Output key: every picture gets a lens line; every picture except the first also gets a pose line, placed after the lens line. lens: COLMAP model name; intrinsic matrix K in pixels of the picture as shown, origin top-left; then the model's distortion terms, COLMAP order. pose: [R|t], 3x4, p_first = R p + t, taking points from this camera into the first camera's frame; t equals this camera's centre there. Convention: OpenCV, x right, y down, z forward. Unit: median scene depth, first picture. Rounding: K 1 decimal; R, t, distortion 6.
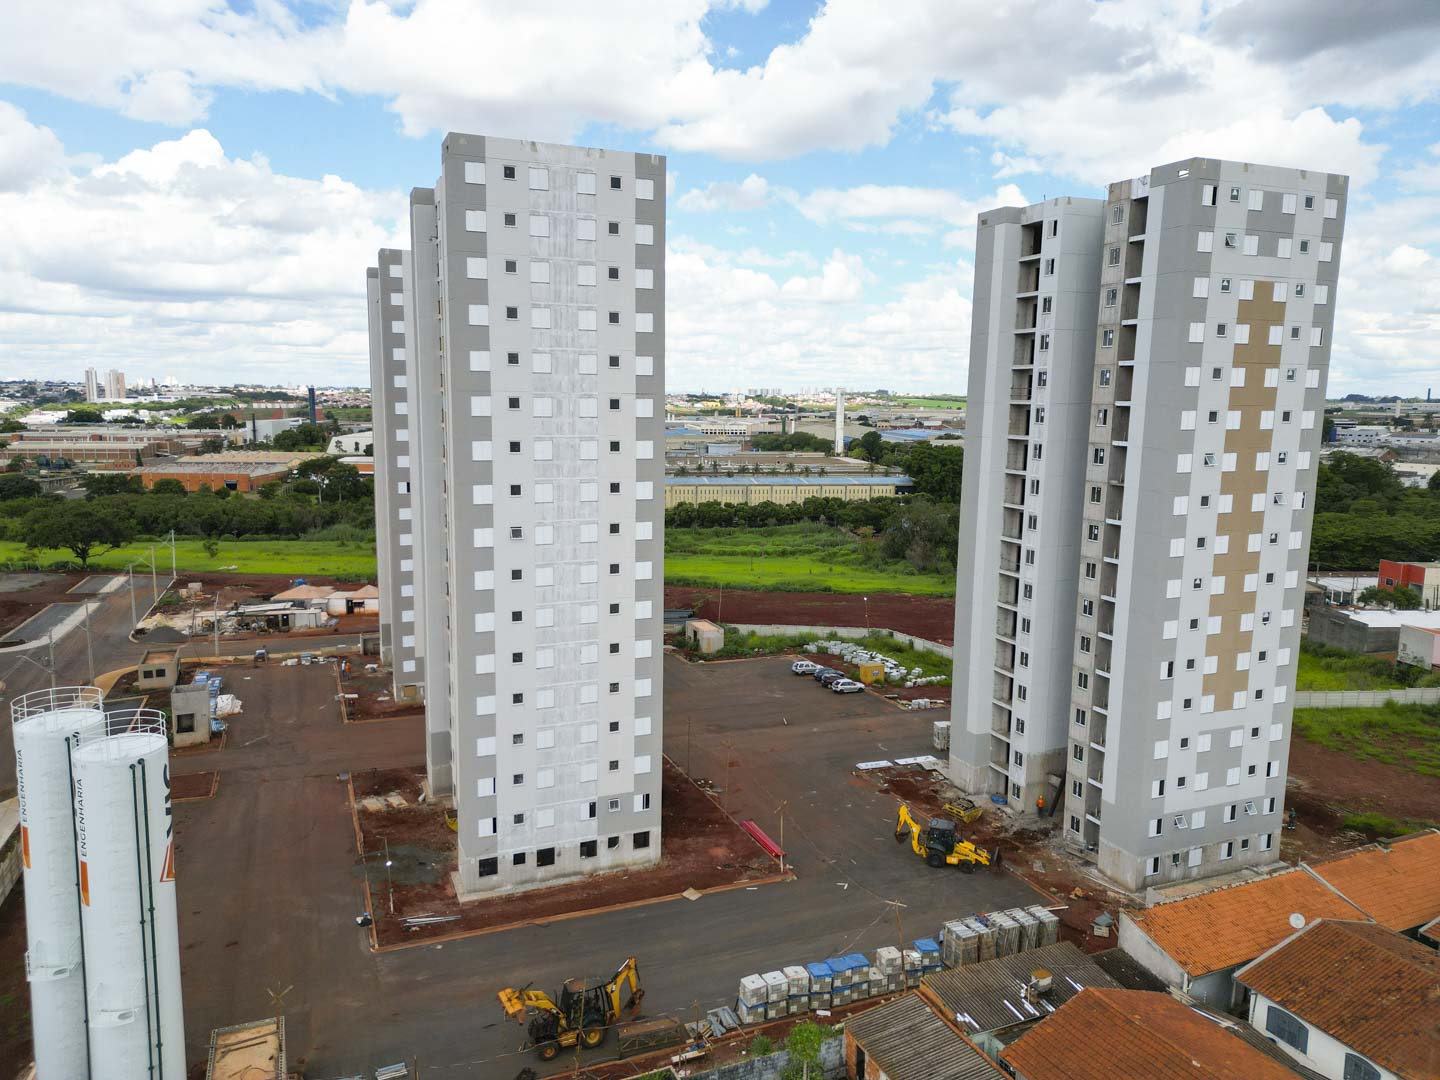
lens RADIAL K [[1003.0, 0, 721.7], [0, 1003.0, 543.8], [0, 0, 1]] dist [0.082491, -0.083464]
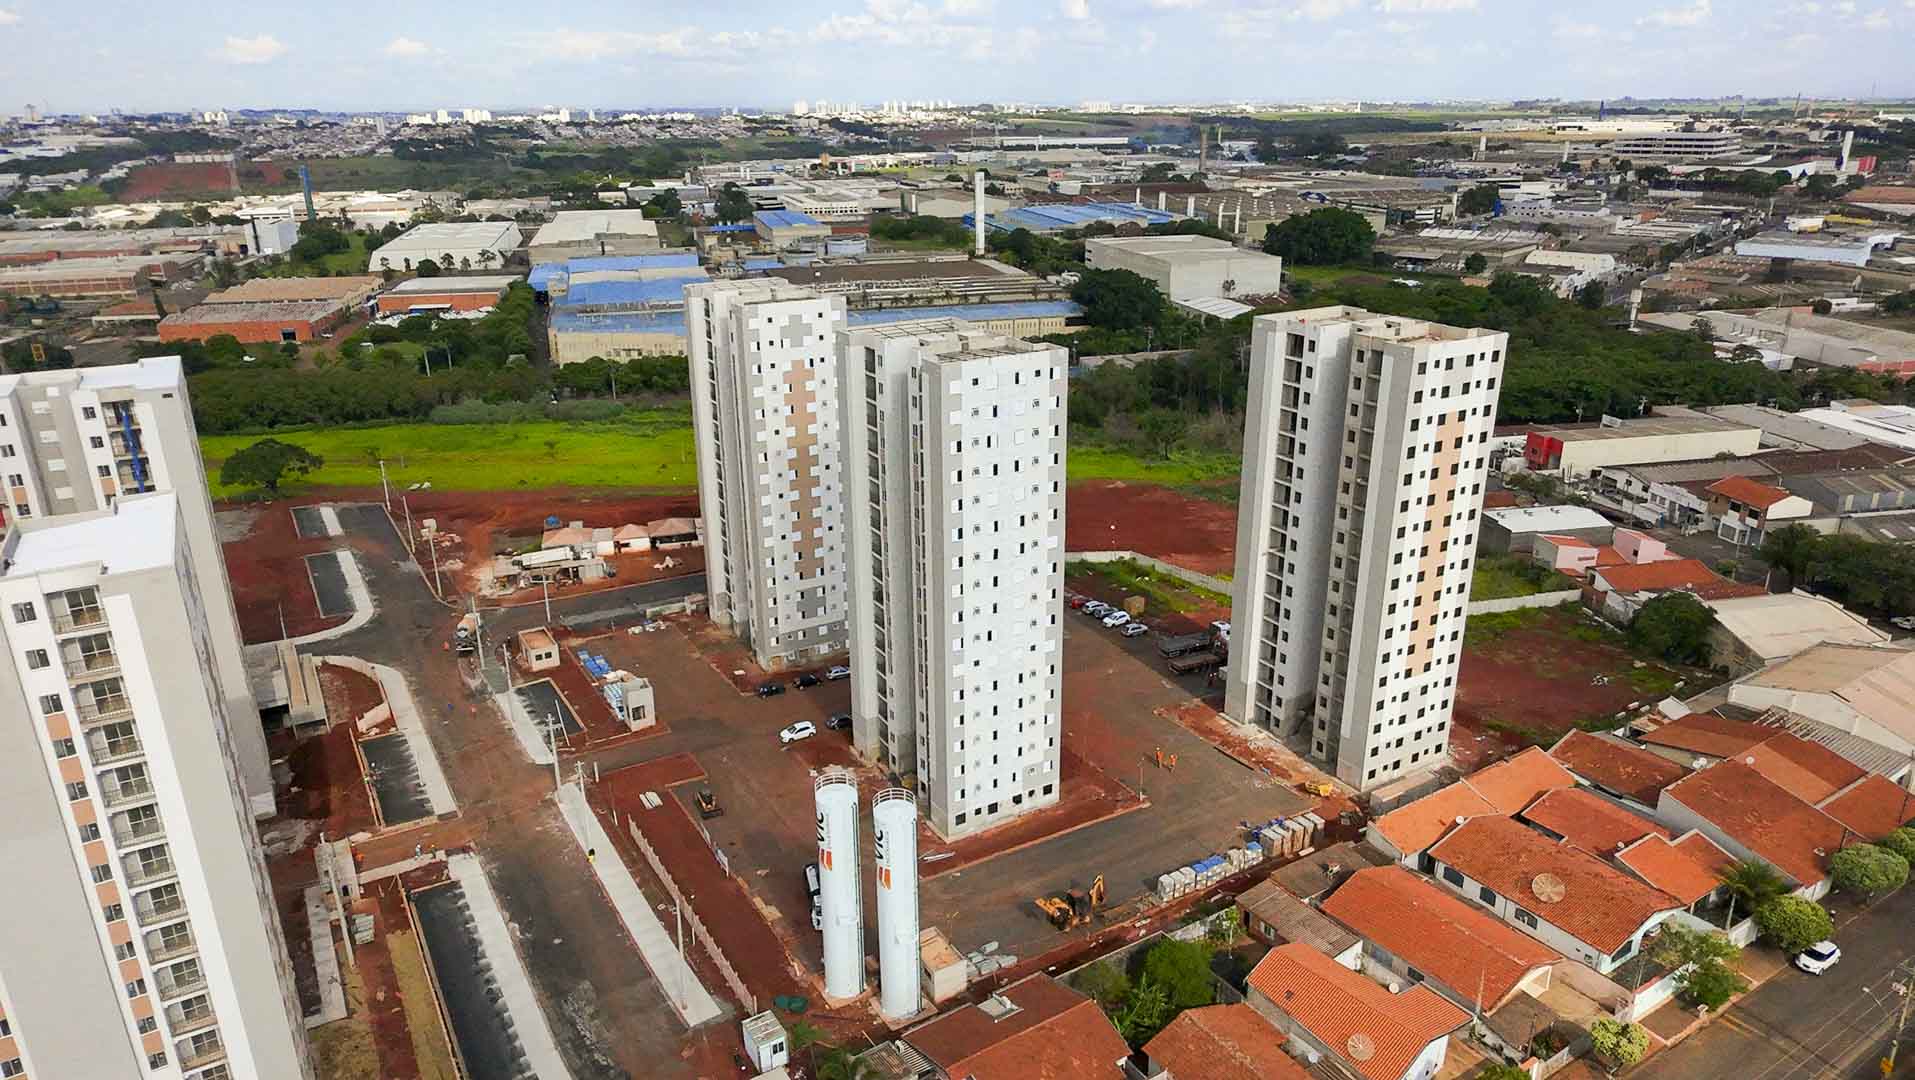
lens RADIAL K [[1221.1, 0, 963.3], [0, 1221.1, 546.1], [0, 0, 1]] dist [0.005839, -0.001693]
pose [[0.989565, -0.067008, 0.127561, -0.386727], [0.040159, 0.978469, 0.202450, -0.403921], [-0.138381, -0.195215, 0.970949, -0.623105]]
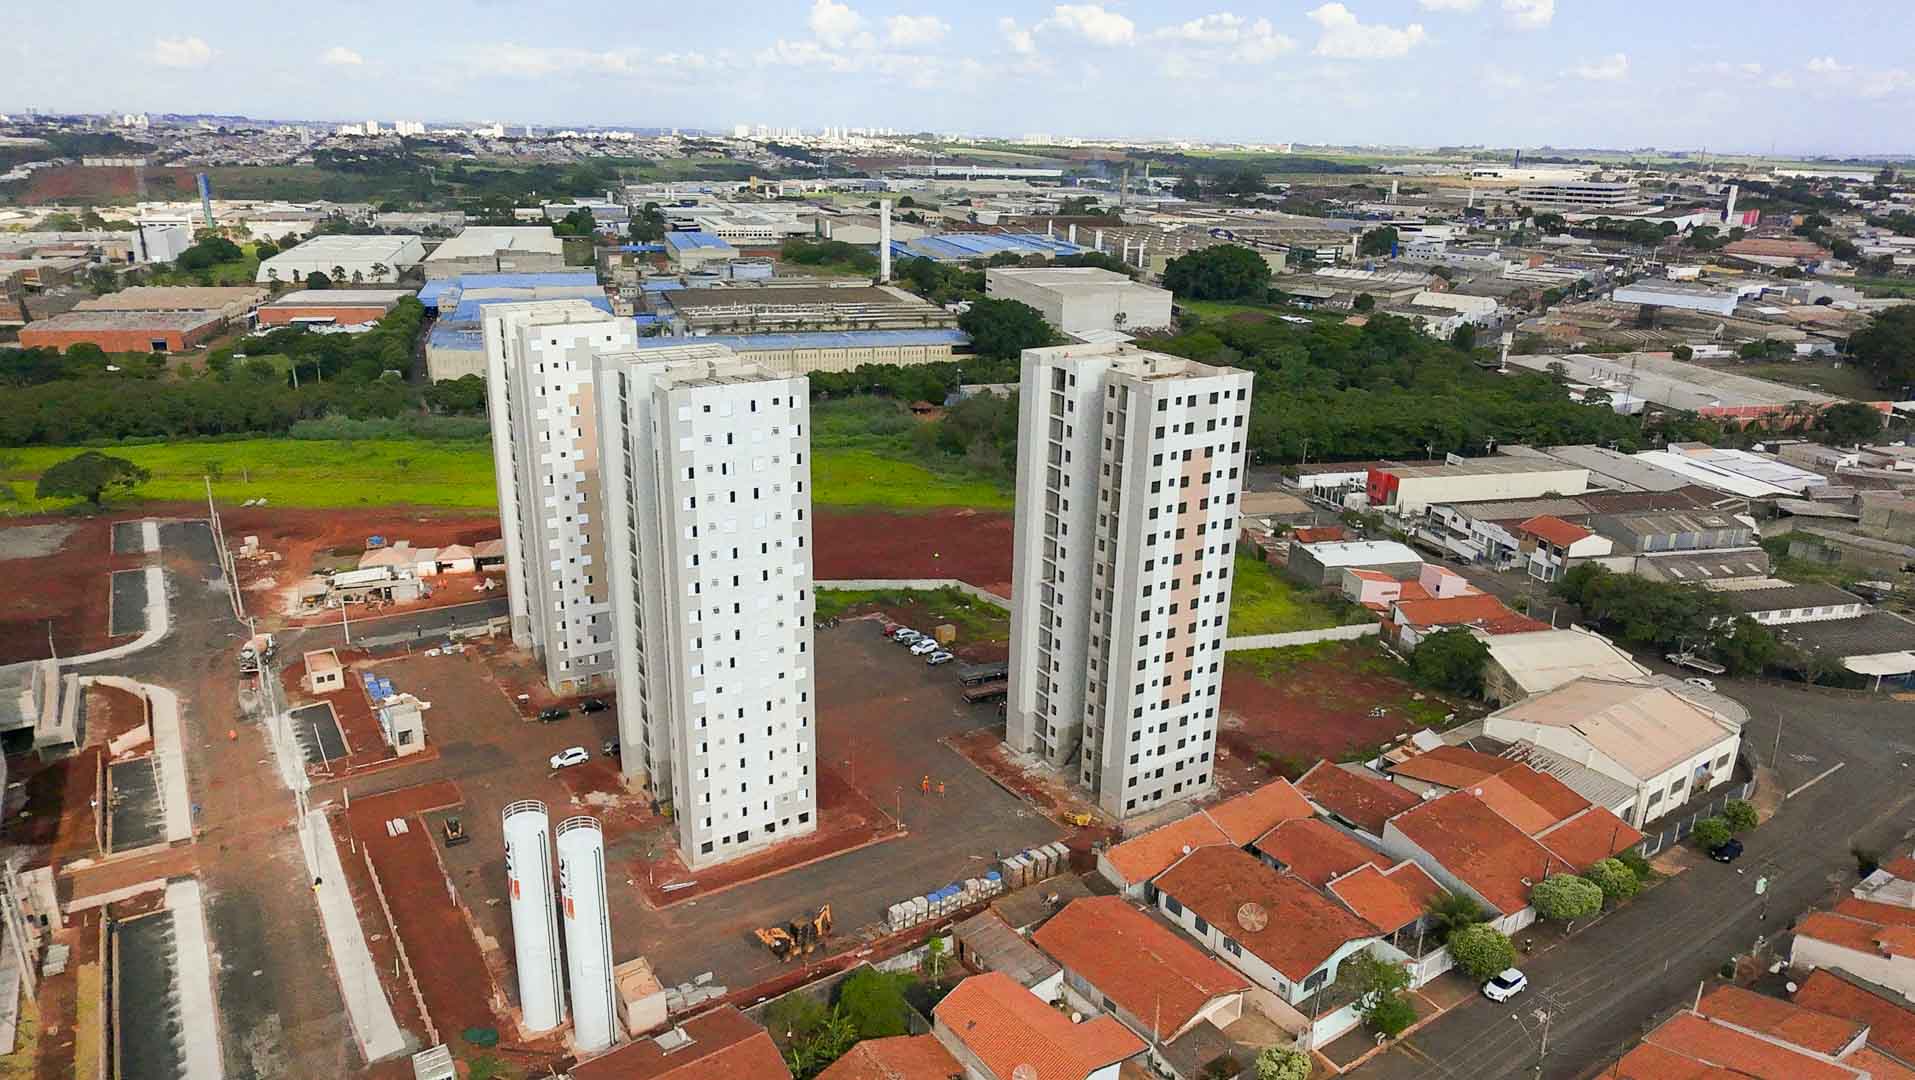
lens RADIAL K [[1222.6, 0, 964.7], [0, 1222.6, 539.6], [0, 0, 1]] dist [0.005965, -0.005135]
pose [[0.982489, -0.048225, 0.179969, -0.142679], [0.015656, 0.983874, 0.178174, -0.401688], [-0.185659, -0.172237, 0.967401, -0.670308]]
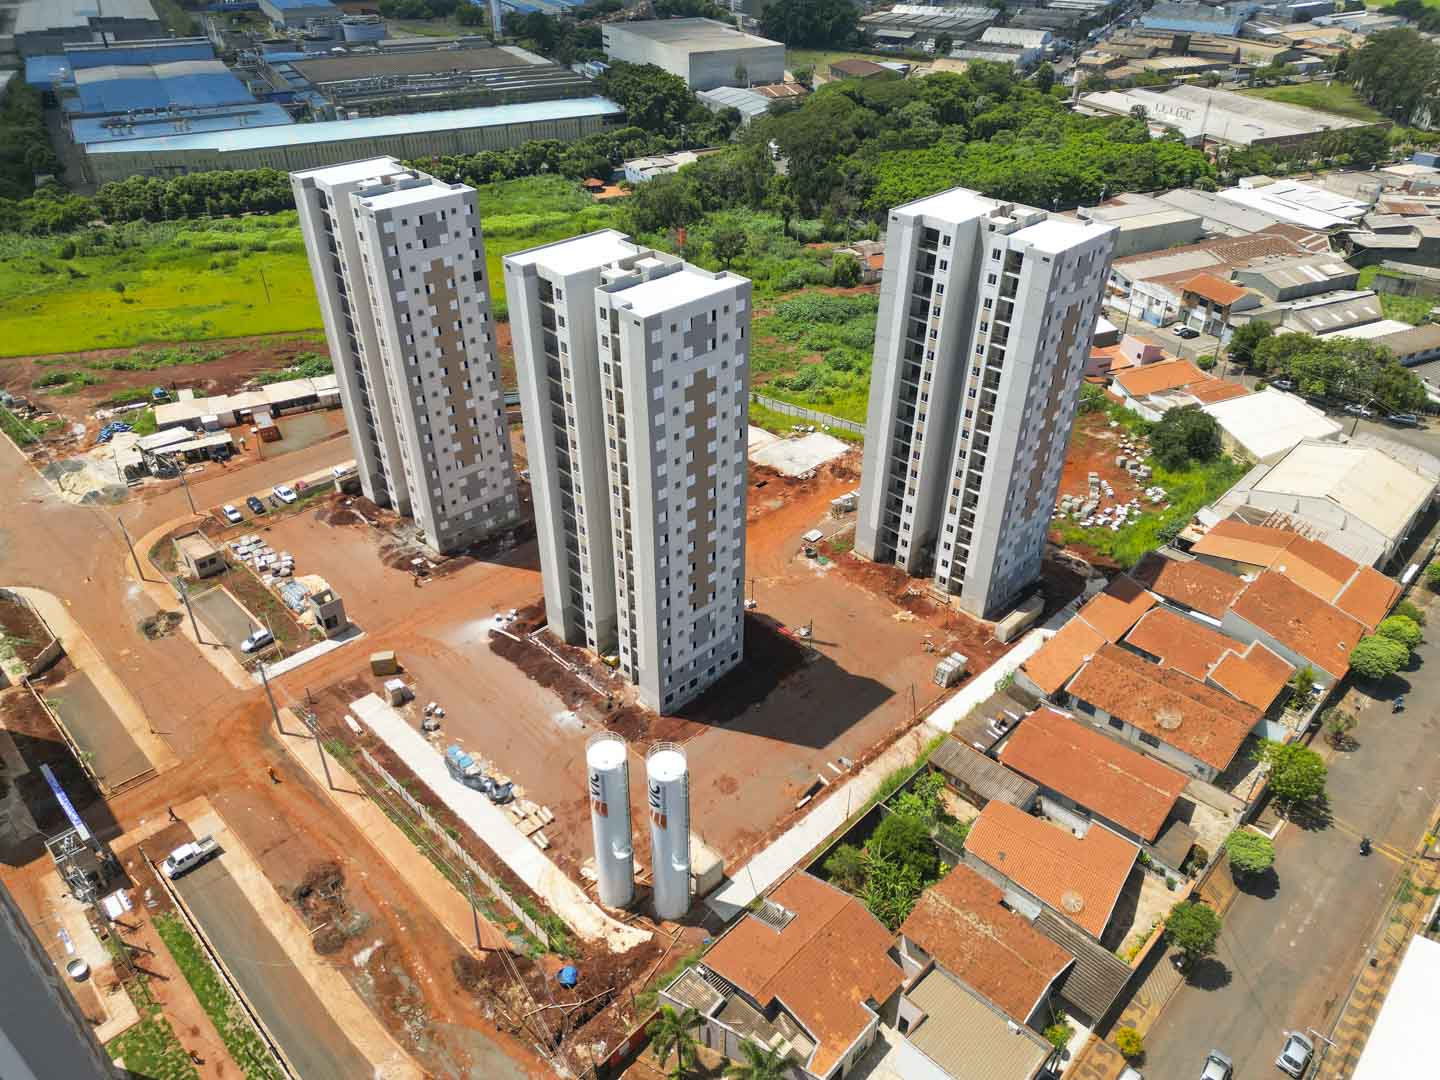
lens RADIAL K [[997.7, 0, 723.2], [0, 997.7, 542.4], [0, 0, 1]] dist [0.095638, -0.099038]
pose [[0.929611, -0.211649, 0.301709, -0.539163], [0.057343, 0.891749, 0.448882, -0.609160], [-0.364054, -0.399984, 0.841117, -0.324232]]
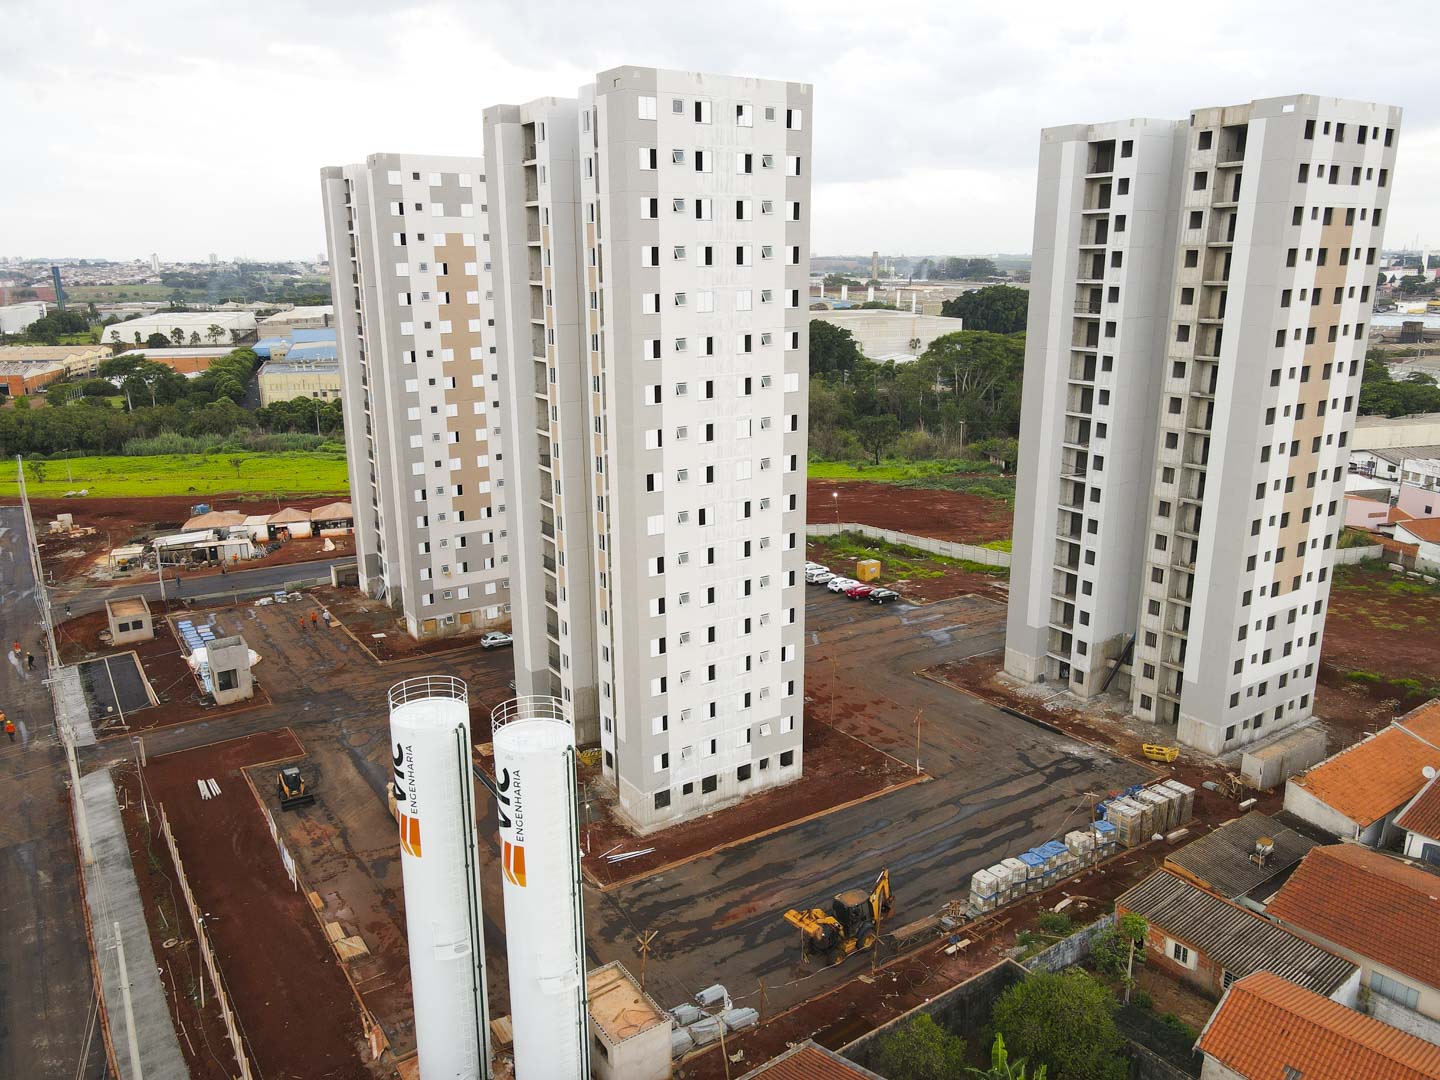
lens RADIAL K [[1054.4, 0, 714.0], [0, 1054.4, 531.9], [0, 0, 1]] dist [-0.000335, 0.030478]
pose [[0.982322, -0.064837, 0.175613, -0.312810], [0.045516, 0.992677, 0.111896, -0.061059], [-0.181582, -0.101925, 0.978079, -0.025810]]
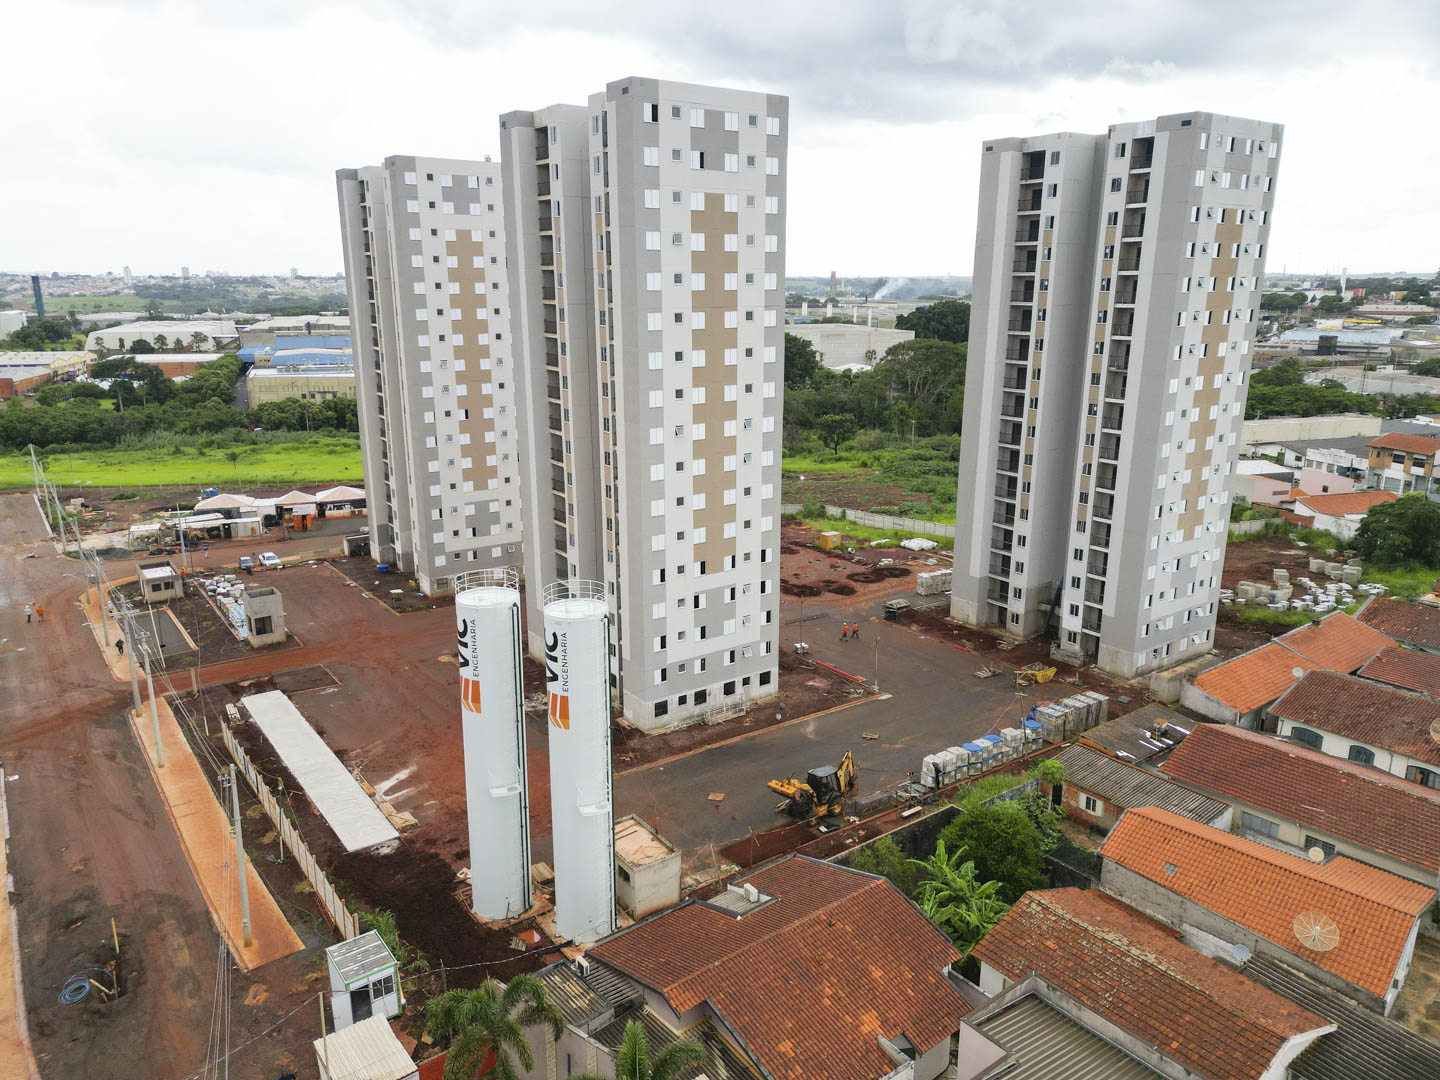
lens RADIAL K [[1003.3, 0, 721.8], [0, 1003.3, 542.1], [0, 0, 1]] dist [0.085496, -0.094457]
pose [[0.973982, -0.067316, 0.216396, -0.362875], [0.043053, 0.992438, 0.114947, -0.012016], [-0.222498, -0.102640, 0.969515, -0.140831]]
